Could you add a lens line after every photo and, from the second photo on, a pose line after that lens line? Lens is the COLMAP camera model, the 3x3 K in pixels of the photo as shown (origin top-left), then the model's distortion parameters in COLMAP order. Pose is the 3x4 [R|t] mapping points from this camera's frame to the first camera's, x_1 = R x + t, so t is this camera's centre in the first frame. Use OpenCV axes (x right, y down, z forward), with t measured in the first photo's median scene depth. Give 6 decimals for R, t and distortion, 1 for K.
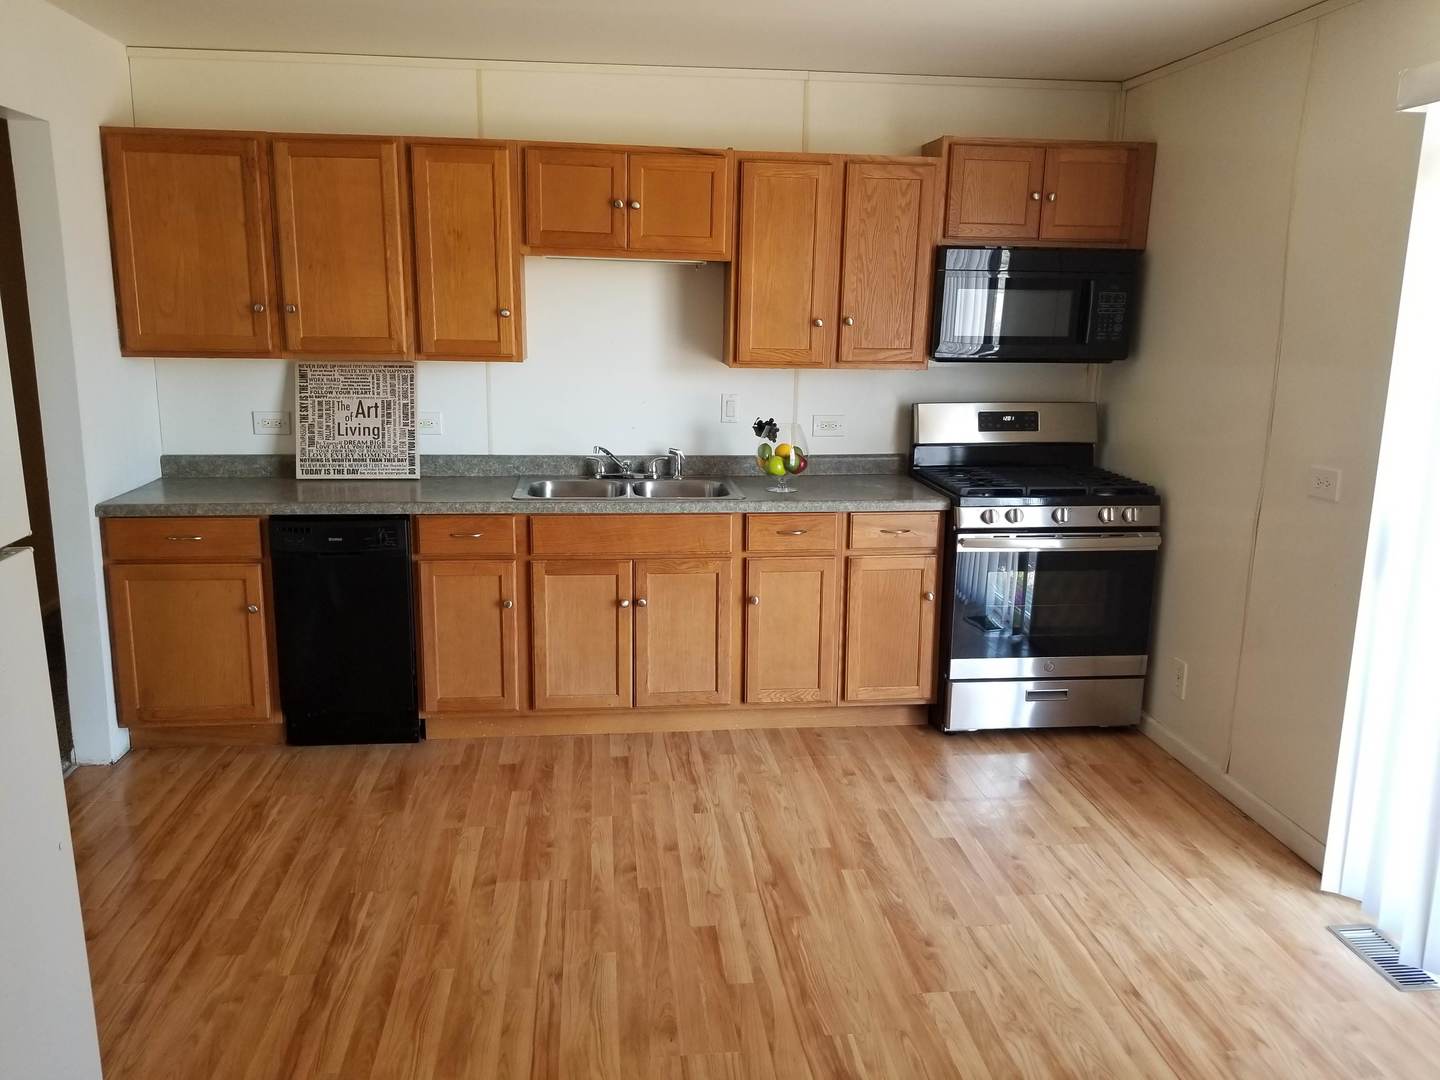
lens RADIAL K [[1102.1, 0, 721.1], [0, 1102.1, 507.4], [0, 0, 1]] dist [0.121669, -0.183701]
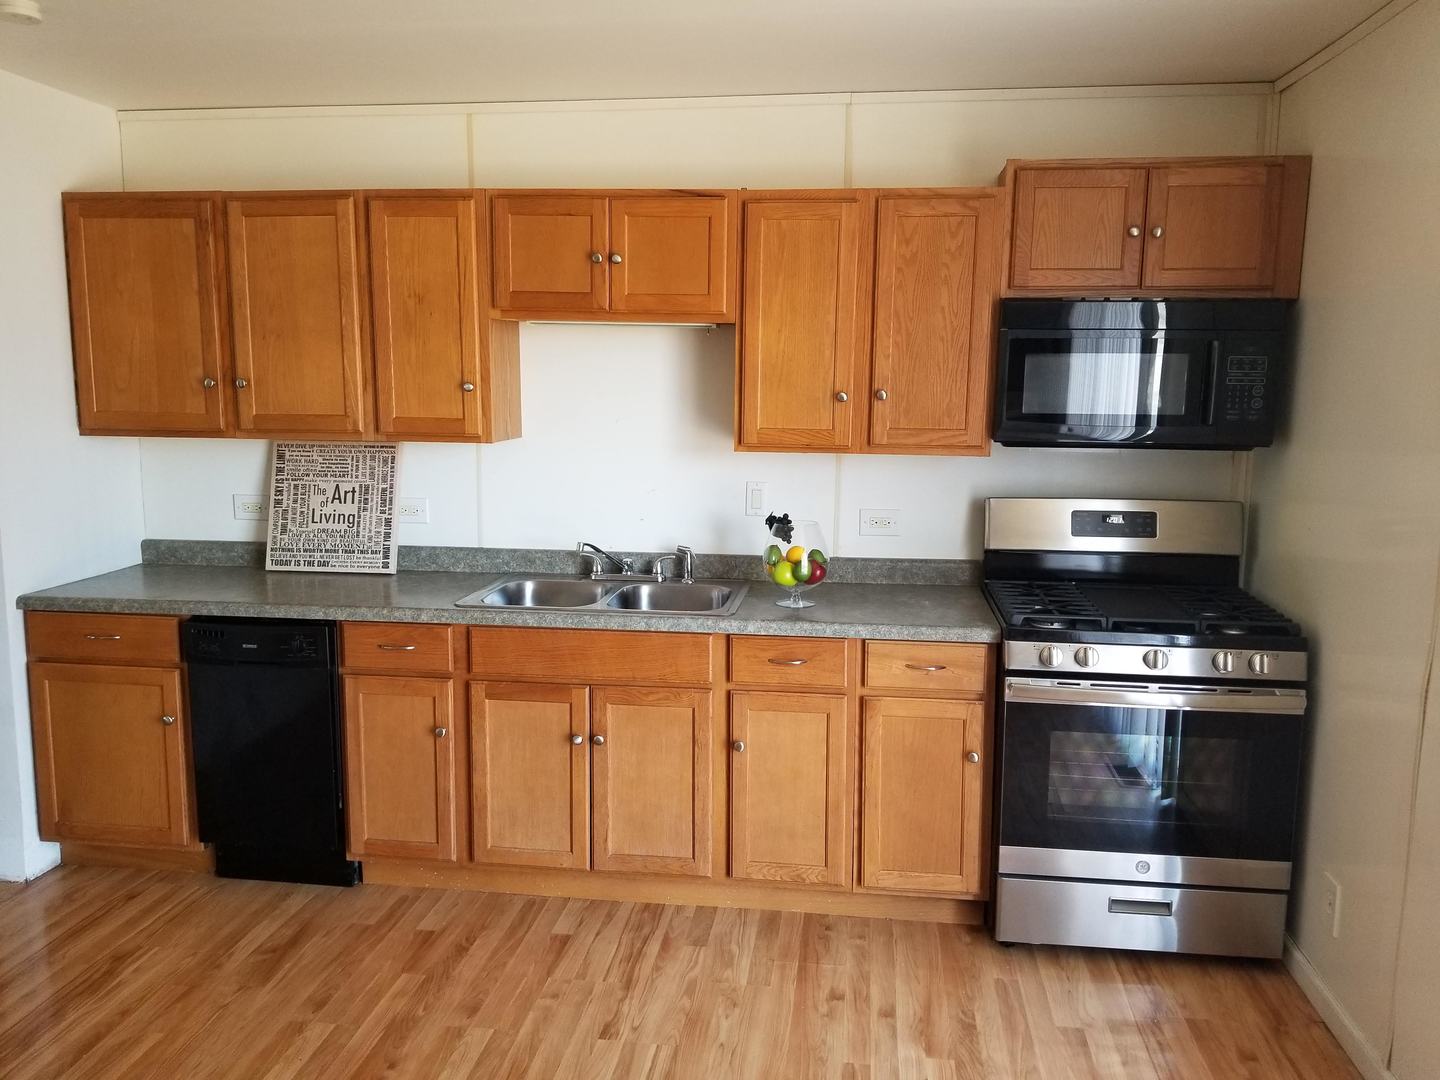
lens RADIAL K [[1102.1, 0, 721.1], [0, 1102.1, 507.4], [0, 0, 1]] dist [0.121669, -0.183701]
pose [[0.971926, 0.021707, -0.234281, 0.197663], [-0.036627, 0.997555, -0.059524, -0.037686], [0.232416, 0.066434, 0.970345, 0.217934]]
